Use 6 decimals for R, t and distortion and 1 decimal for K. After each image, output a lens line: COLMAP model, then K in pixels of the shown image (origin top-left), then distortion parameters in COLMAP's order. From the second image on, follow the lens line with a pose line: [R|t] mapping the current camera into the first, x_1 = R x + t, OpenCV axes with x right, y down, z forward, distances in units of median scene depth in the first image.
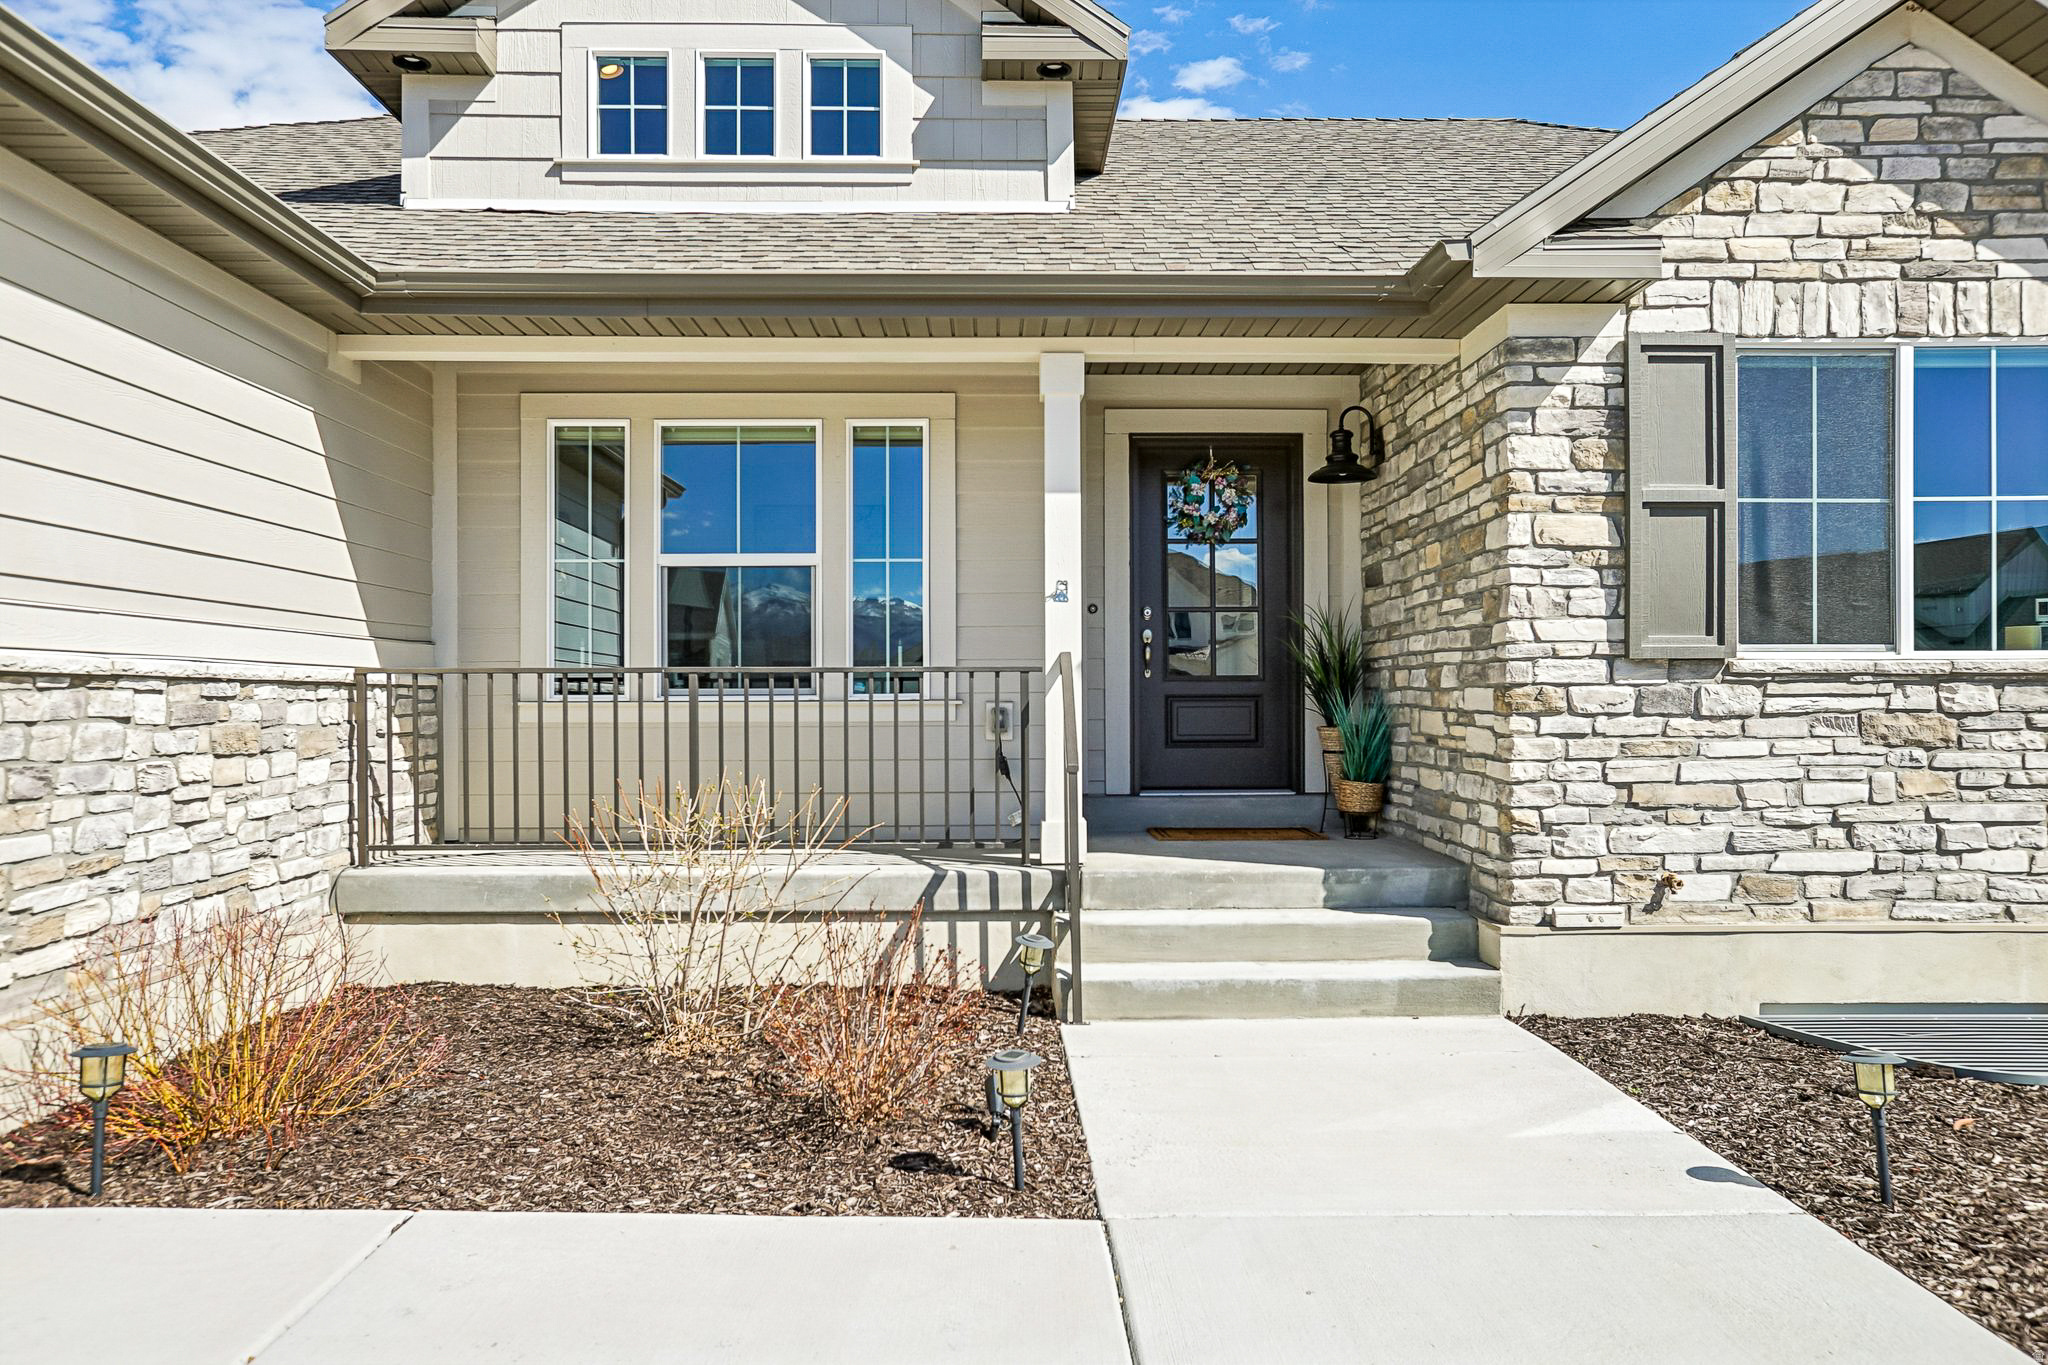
lens RADIAL K [[1474.1, 0, 1024.0], [0, 1474.1, 682.5], [0, 0, 1]] dist [0.028484, 0.004844]
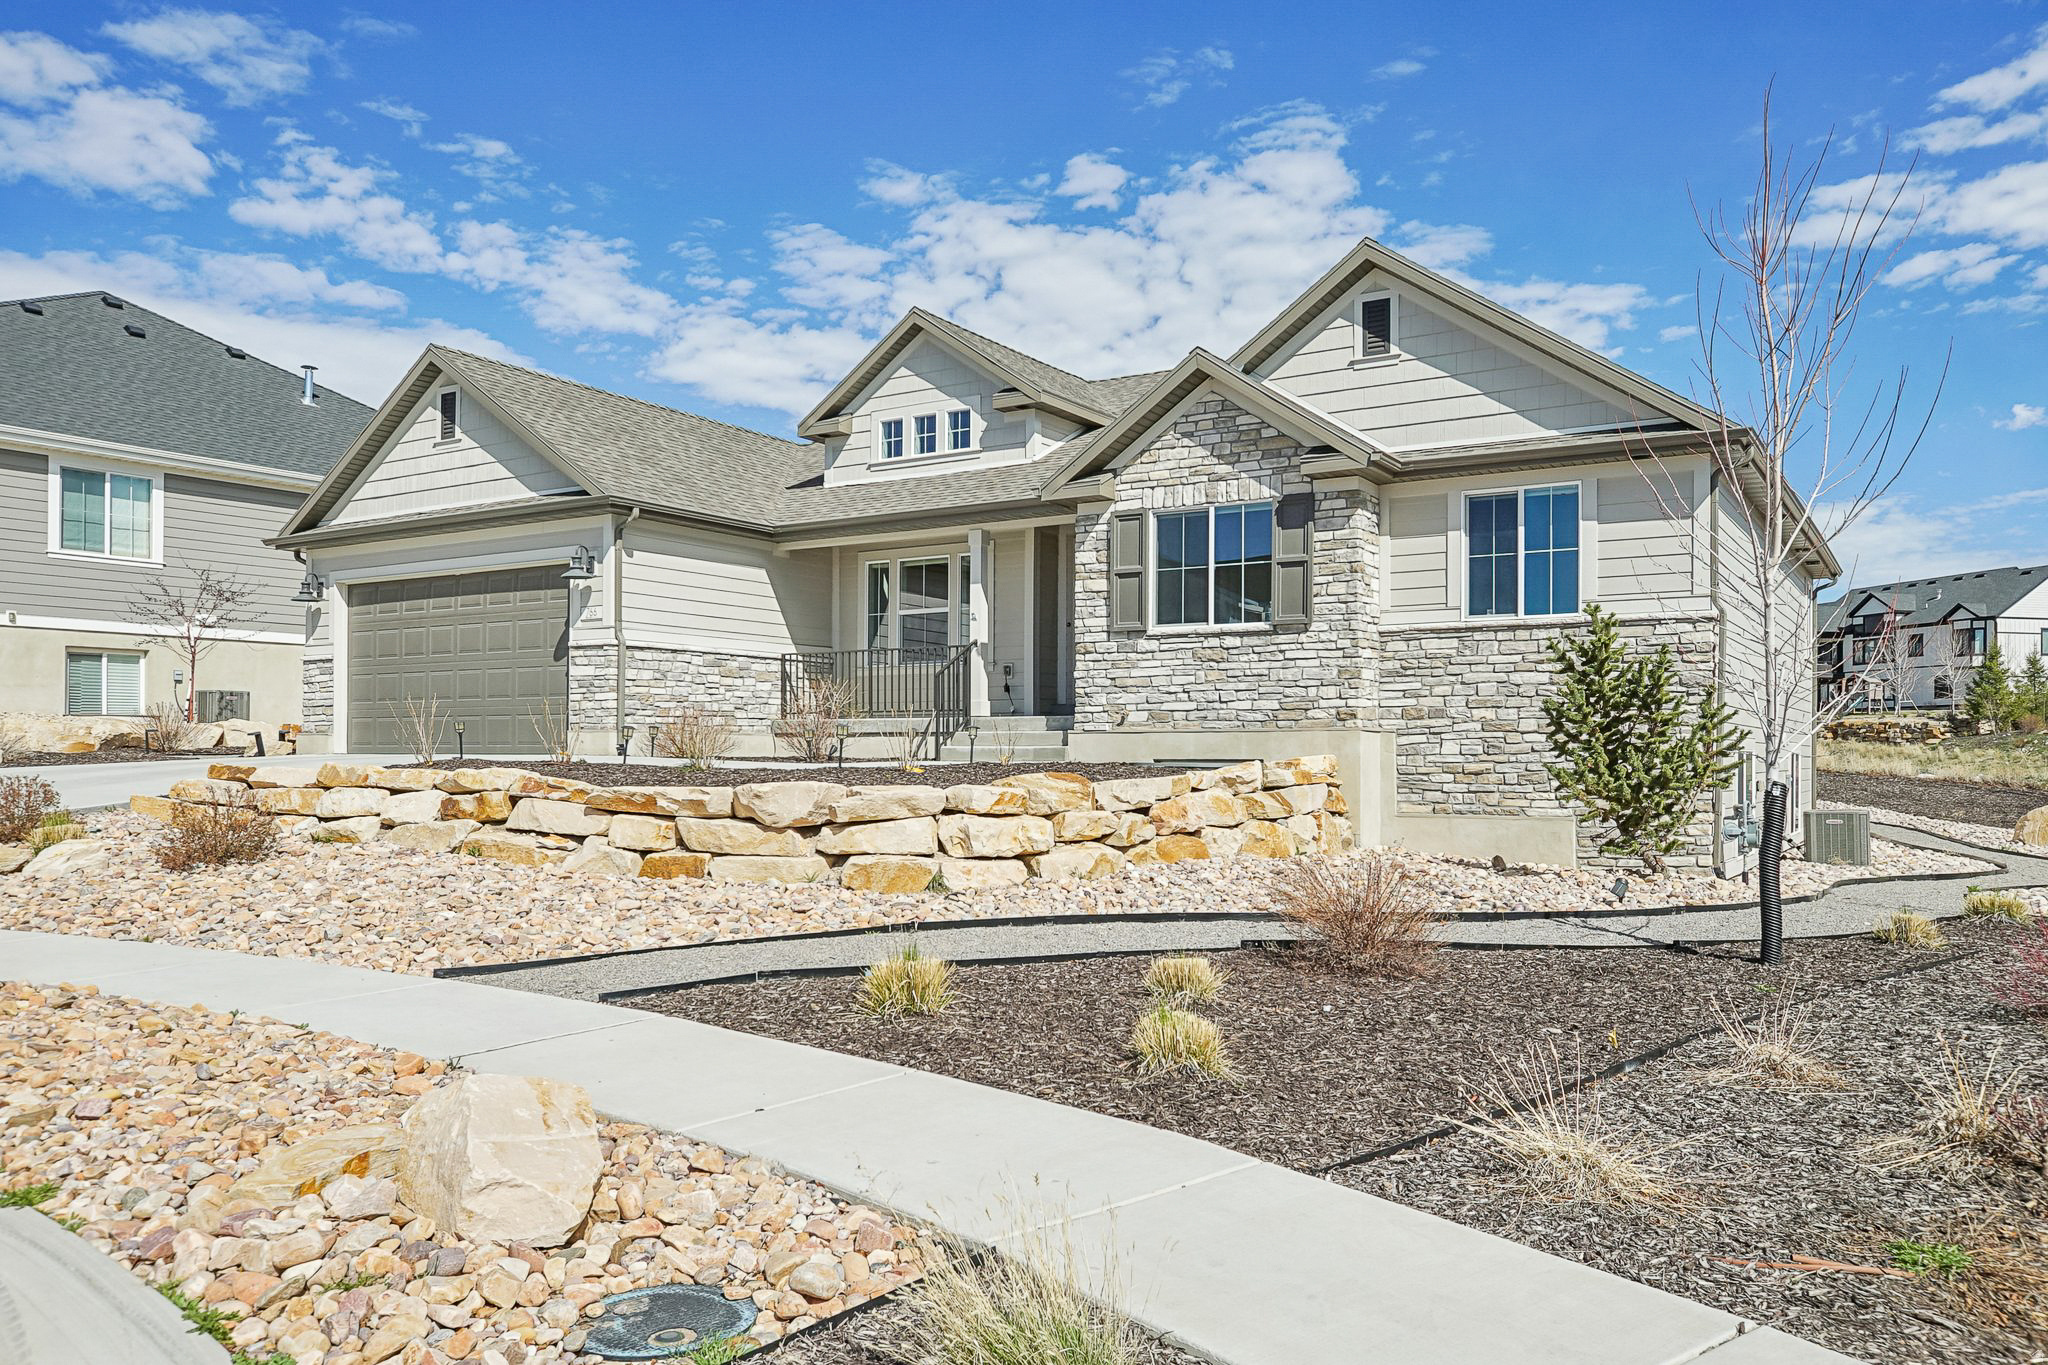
lens RADIAL K [[1507.0, 0, 1024.0], [0, 1507.0, 682.5], [0, 0, 1]] dist [-0.002425, -0.000376]
pose [[0.828524, -0.022468, -0.559503, 1.792137], [0.001947, 0.999304, -0.037246, 0.176551], [0.559950, 0.029770, 0.827991, -1.345041]]
